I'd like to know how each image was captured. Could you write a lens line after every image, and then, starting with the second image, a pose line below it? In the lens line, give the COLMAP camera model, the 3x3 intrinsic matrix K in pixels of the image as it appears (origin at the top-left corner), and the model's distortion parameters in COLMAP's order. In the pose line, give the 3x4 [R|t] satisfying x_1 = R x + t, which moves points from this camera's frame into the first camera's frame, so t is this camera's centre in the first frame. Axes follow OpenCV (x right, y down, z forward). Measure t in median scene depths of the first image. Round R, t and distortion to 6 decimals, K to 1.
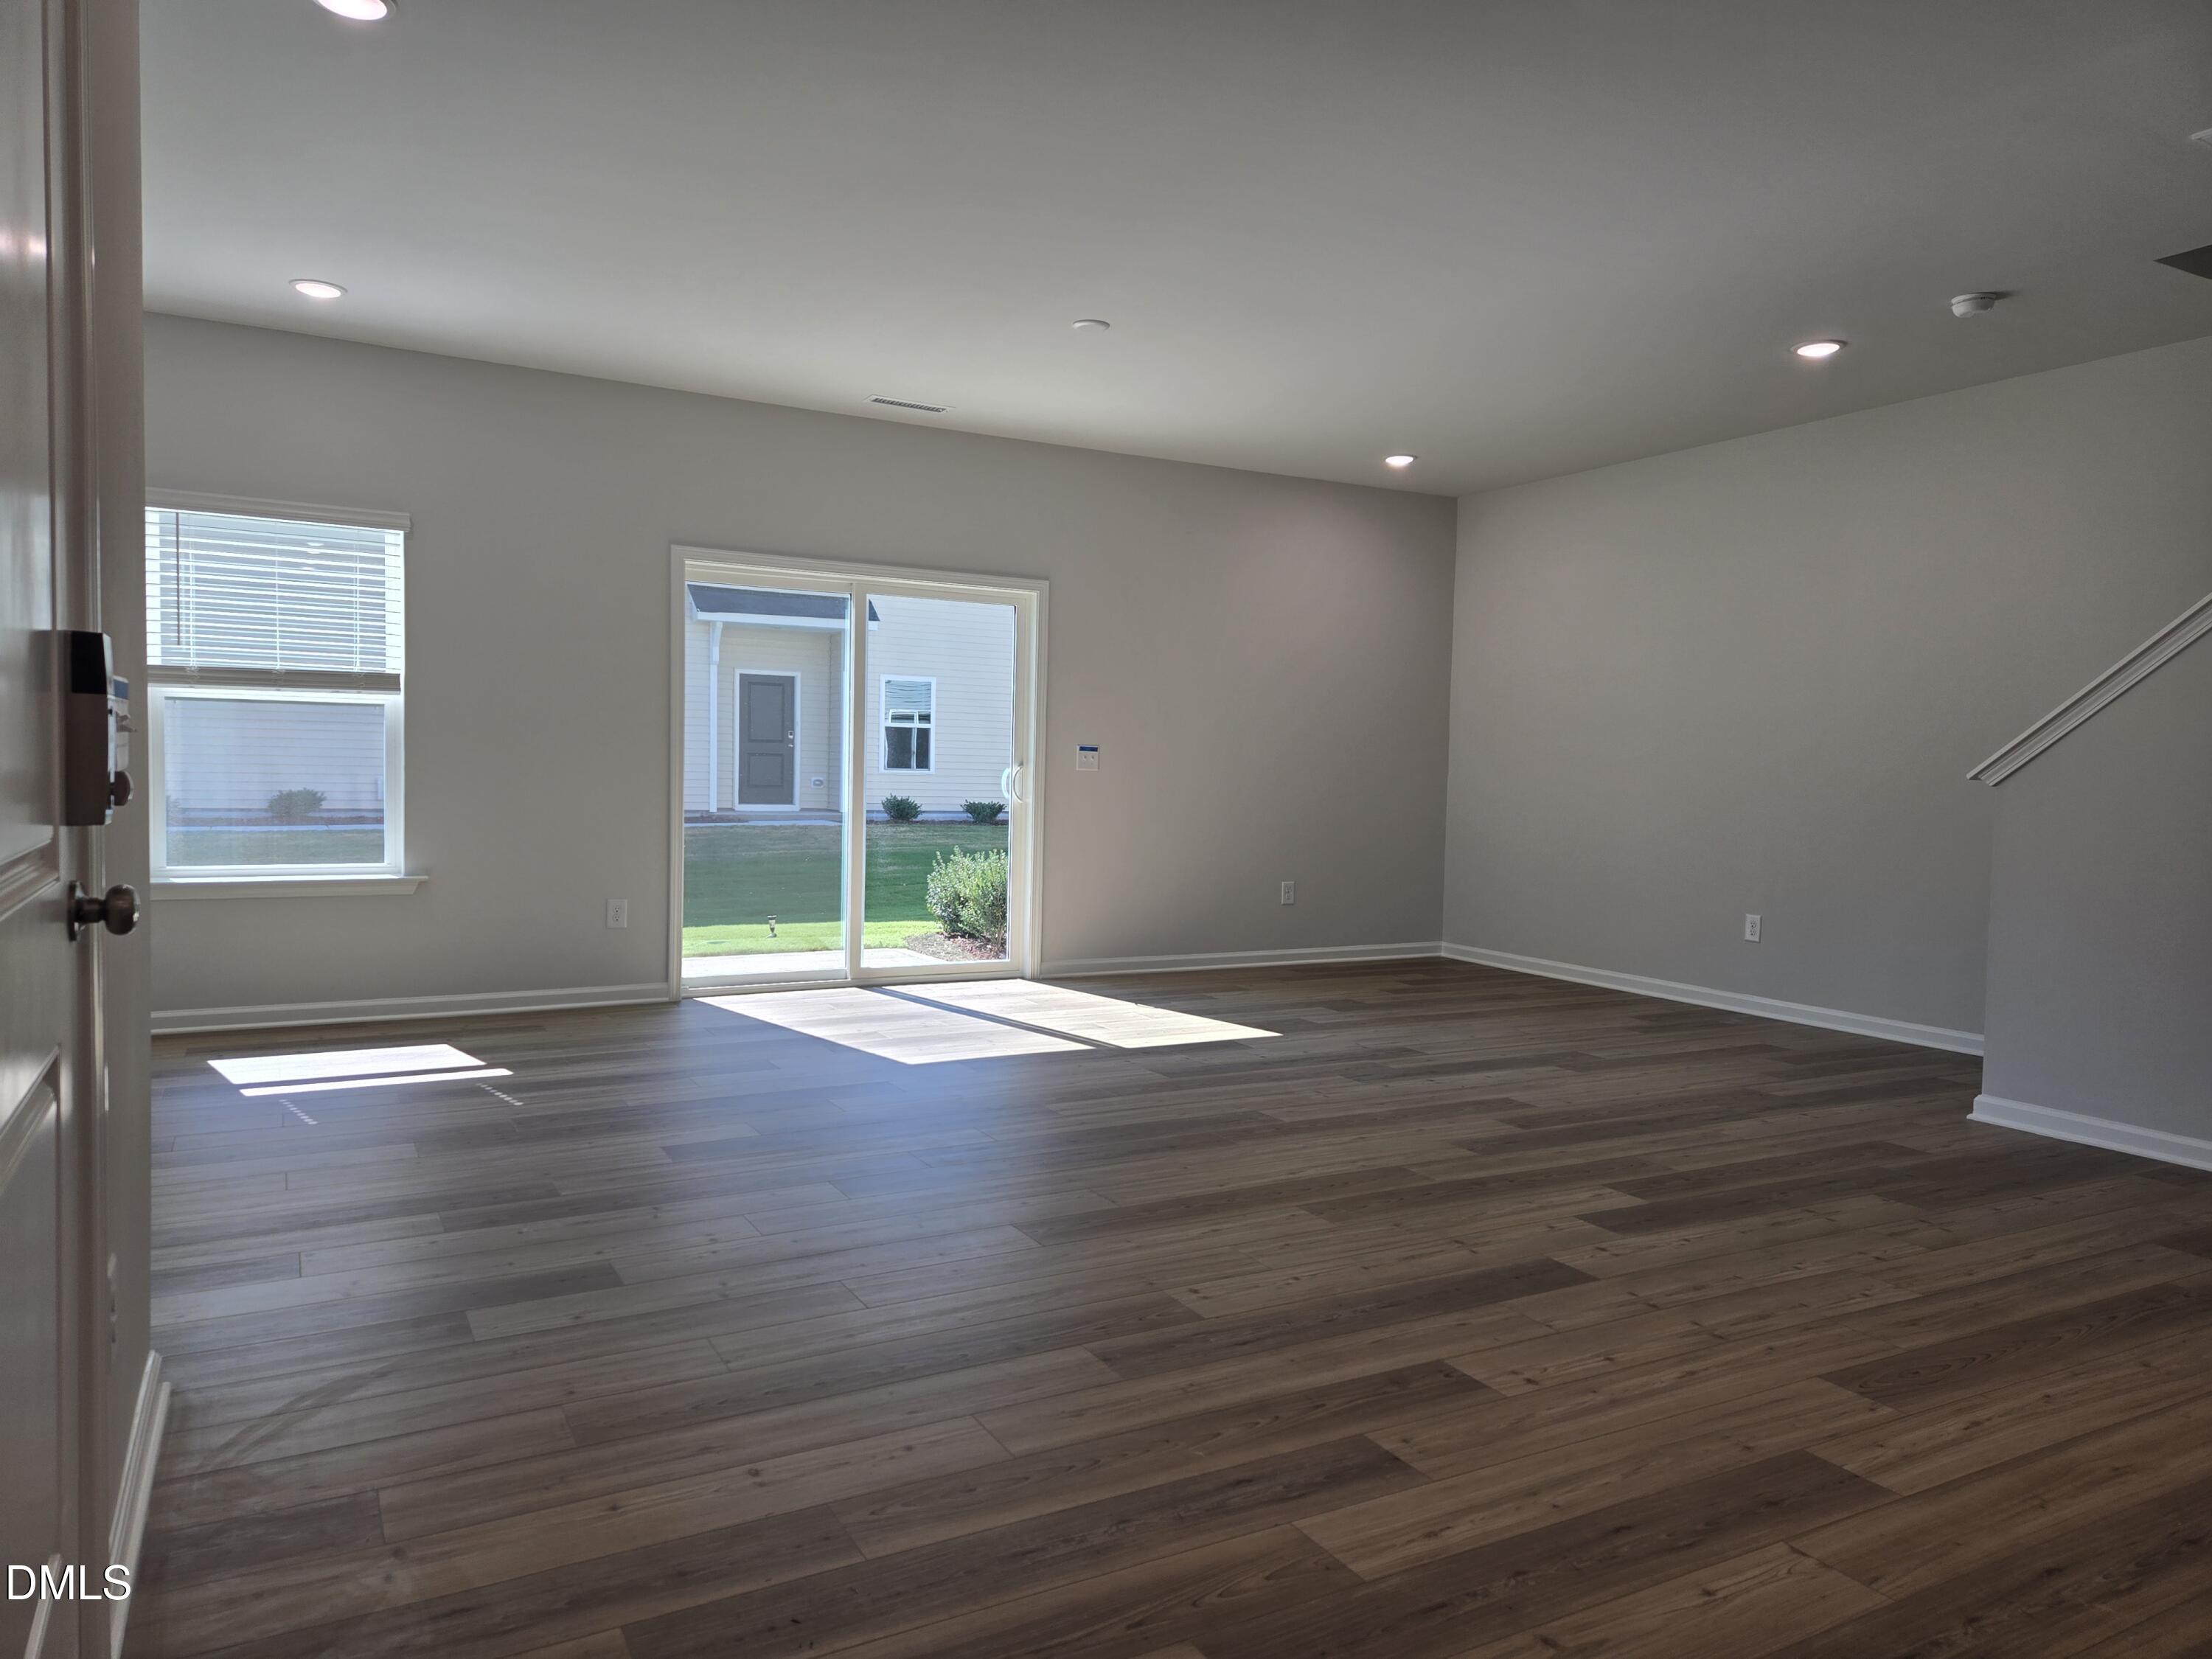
lens RADIAL K [[1471.1, 0, 1093.8], [0, 1471.1, 841.9], [0, 0, 1]] dist [0.080203, -0.067113]
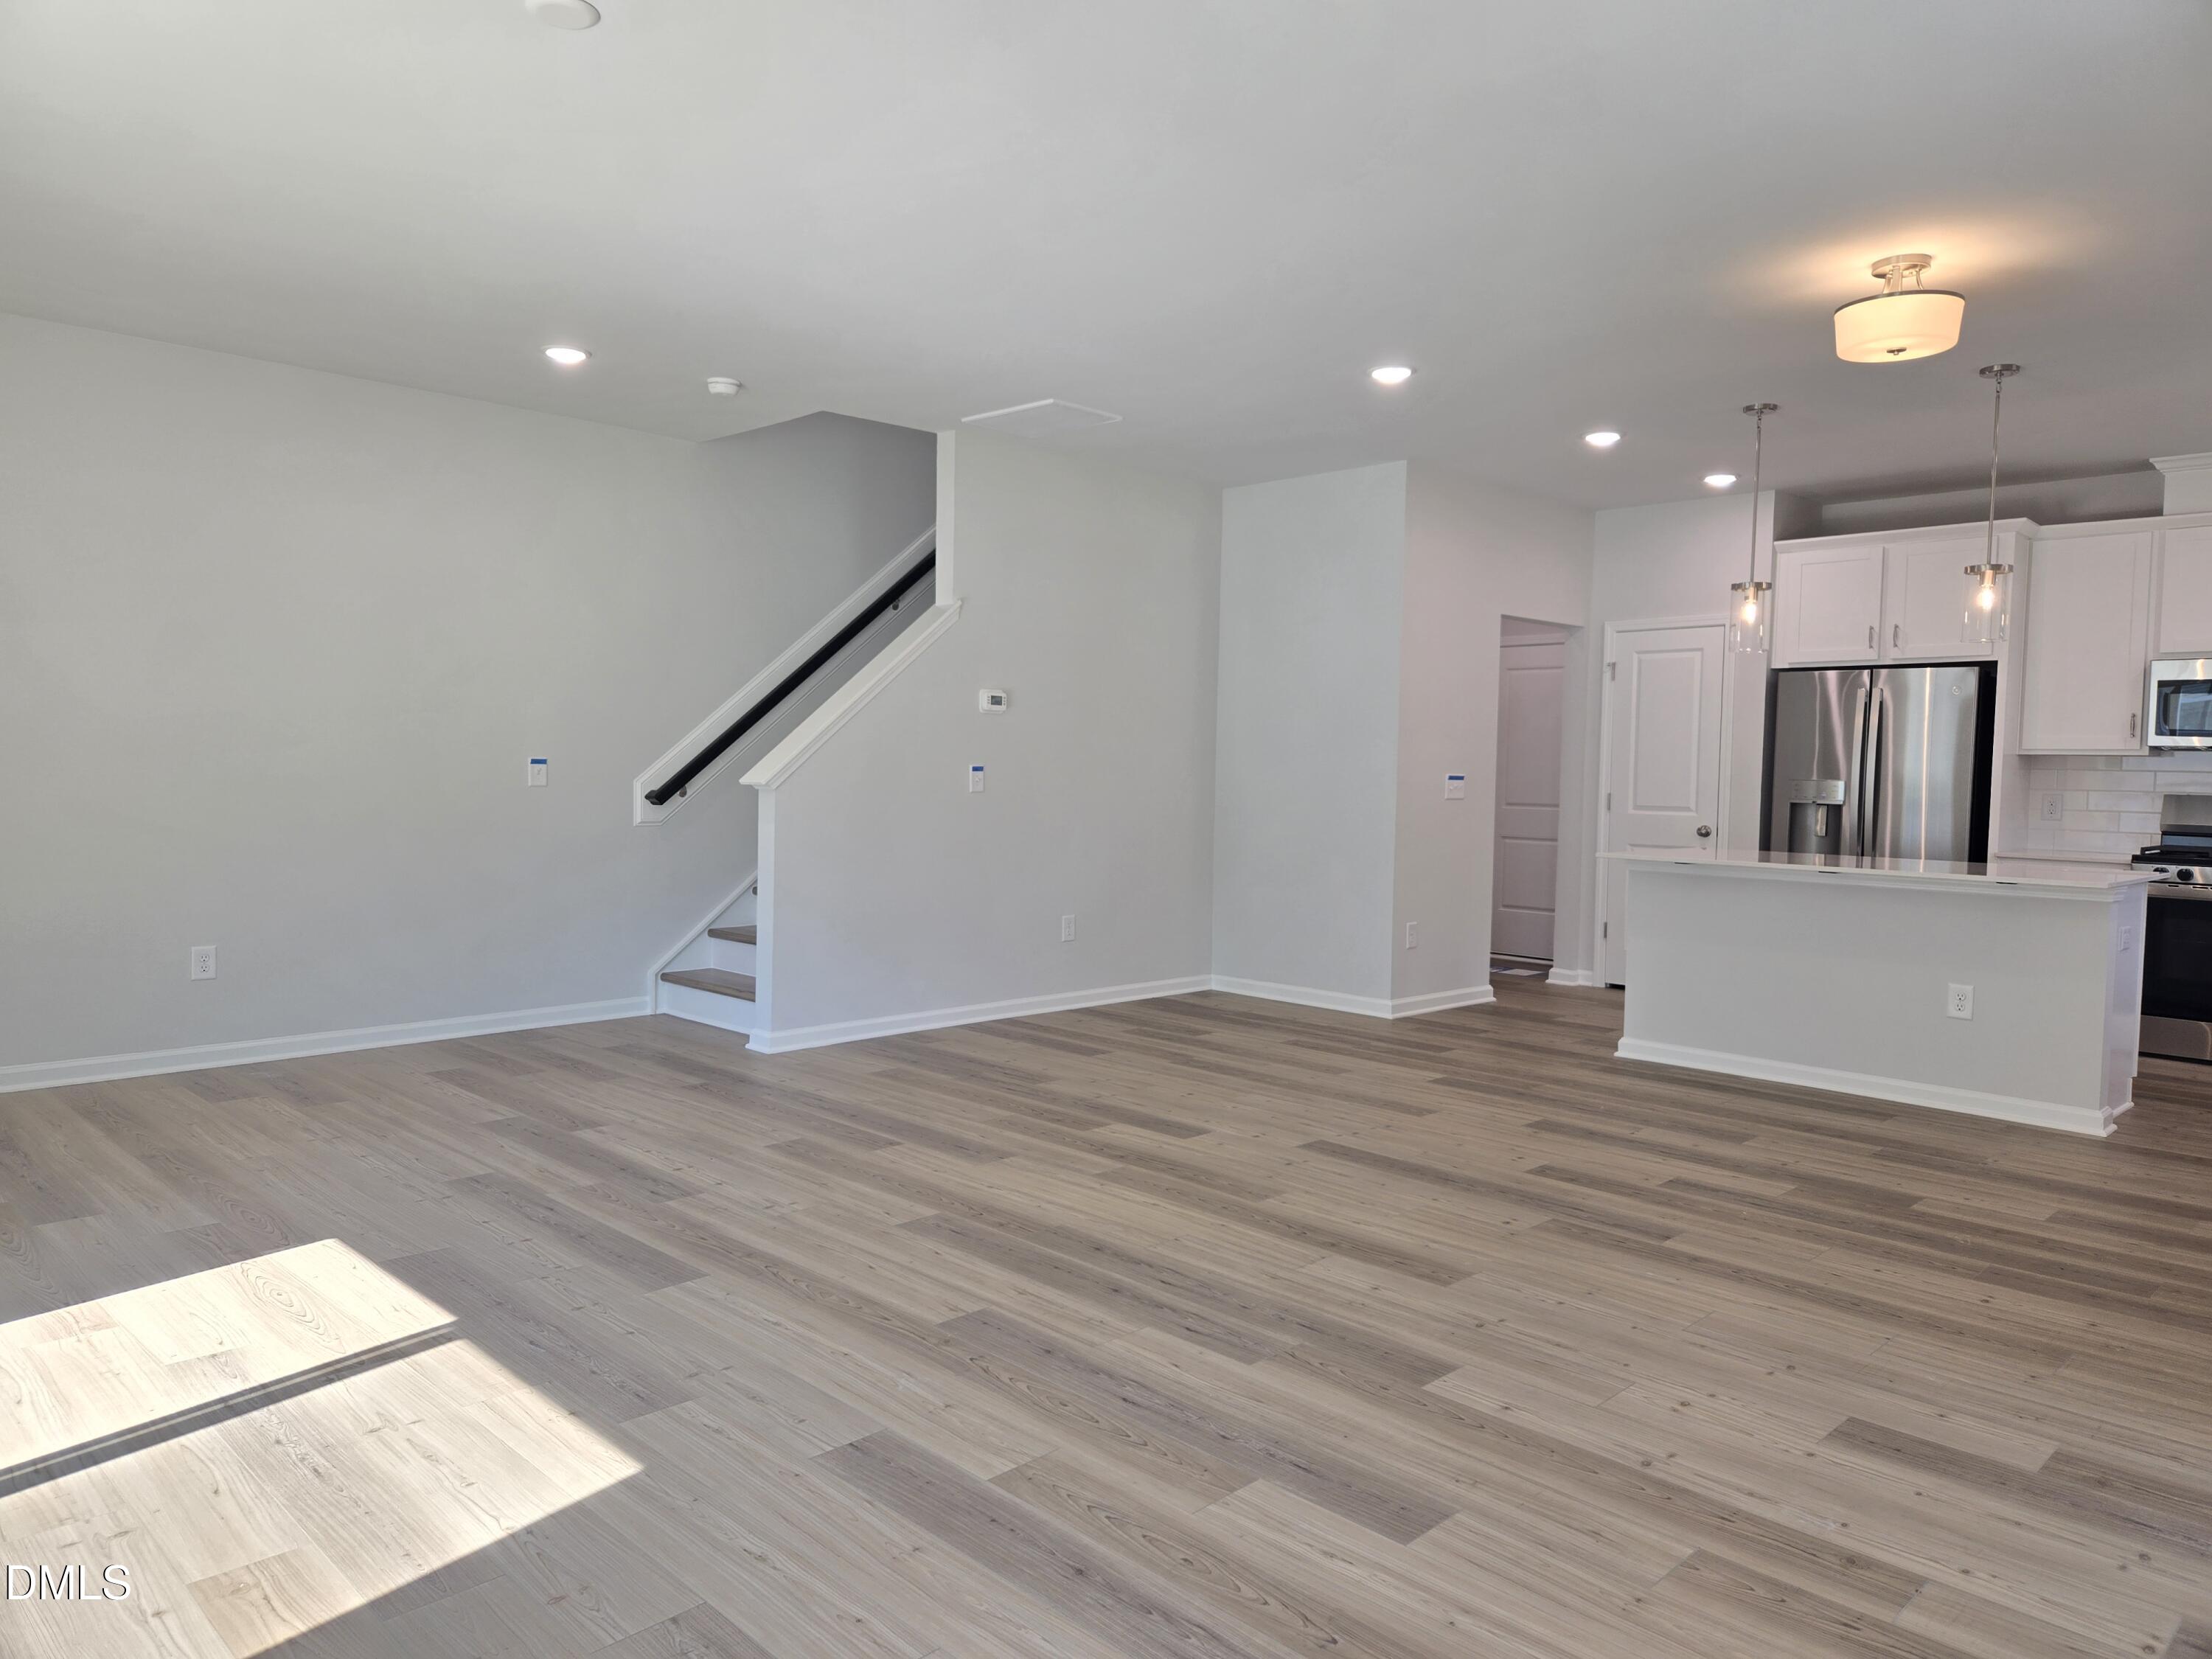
lens RADIAL K [[1489.6, 0, 1085.5], [0, 1489.6, 833.1], [0, 0, 1]] dist [0.076524, -0.066760]
pose [[-0.271006, -0.071558, 0.959914, -0.885540], [0.028195, 0.996215, 0.082224, -0.124673], [-0.962165, 0.049348, -0.267963, 1.410295]]
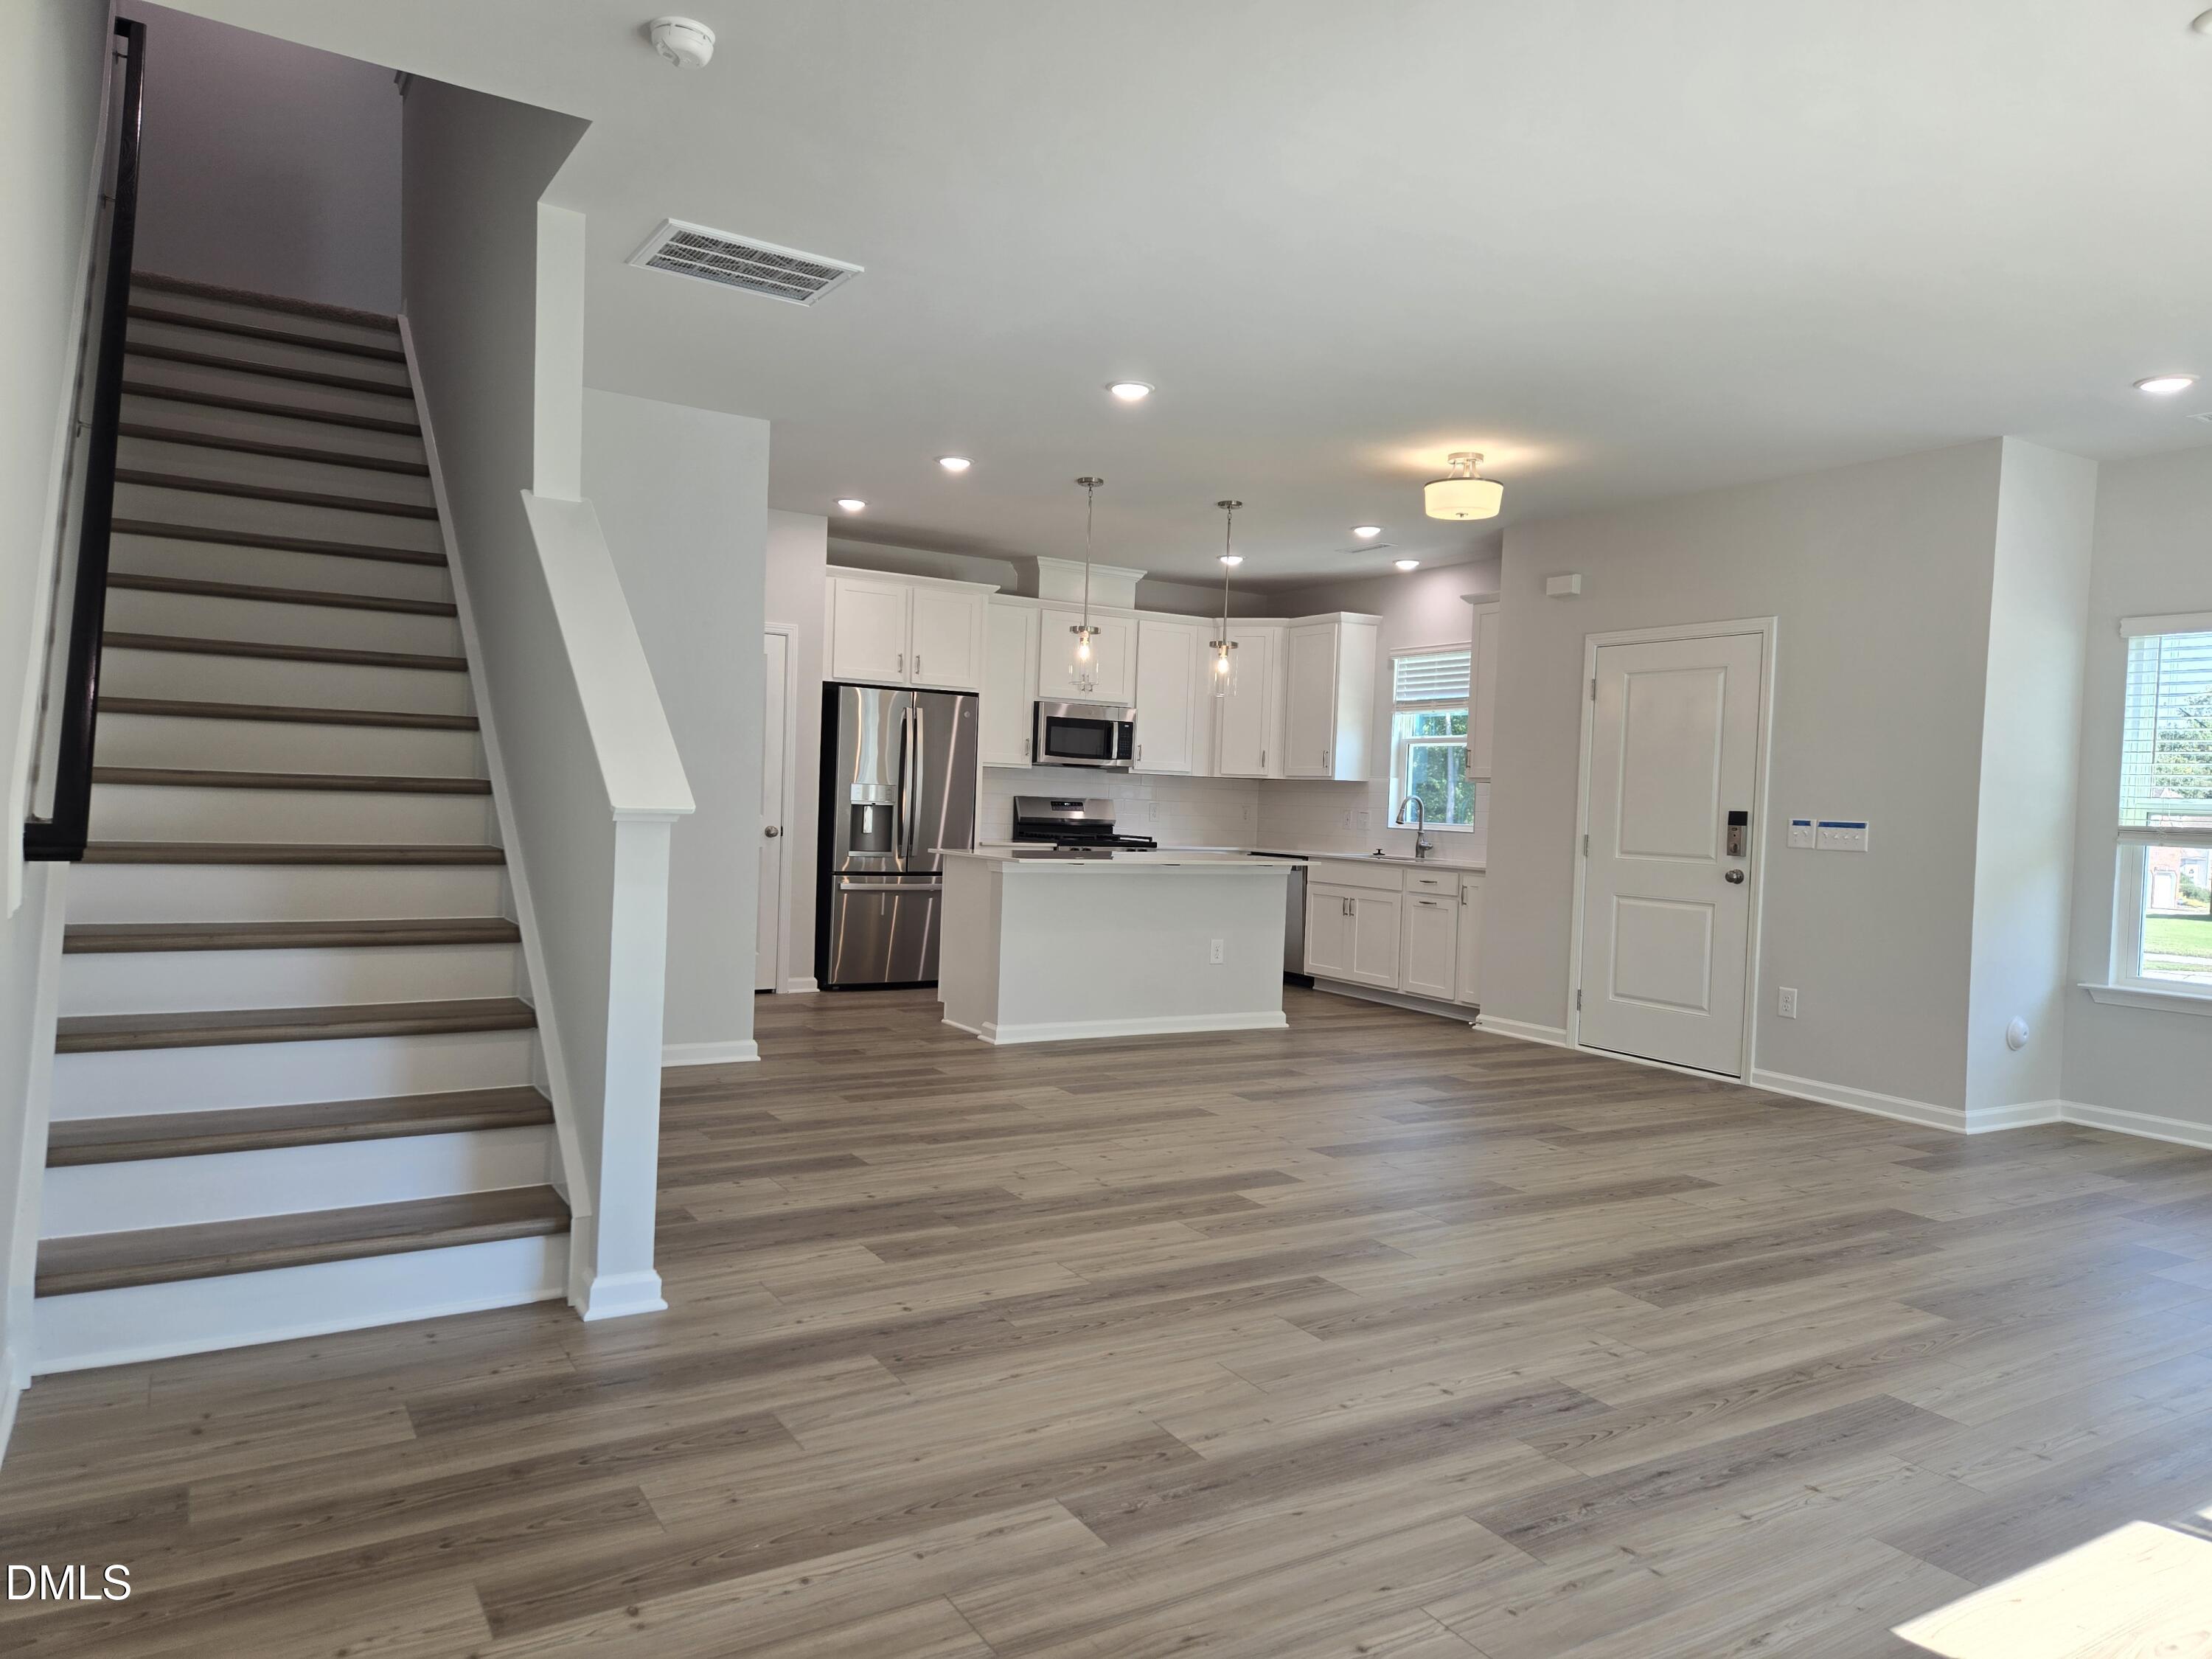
lens RADIAL K [[1471.1, 0, 1093.8], [0, 1471.1, 841.9], [0, 0, 1]] dist [0.080203, -0.067113]
pose [[-0.997332, -0.056743, -0.045923, 0.568612], [-0.060549, 0.994431, 0.086257, -0.128405], [0.040773, 0.088807, -0.995214, 2.190254]]
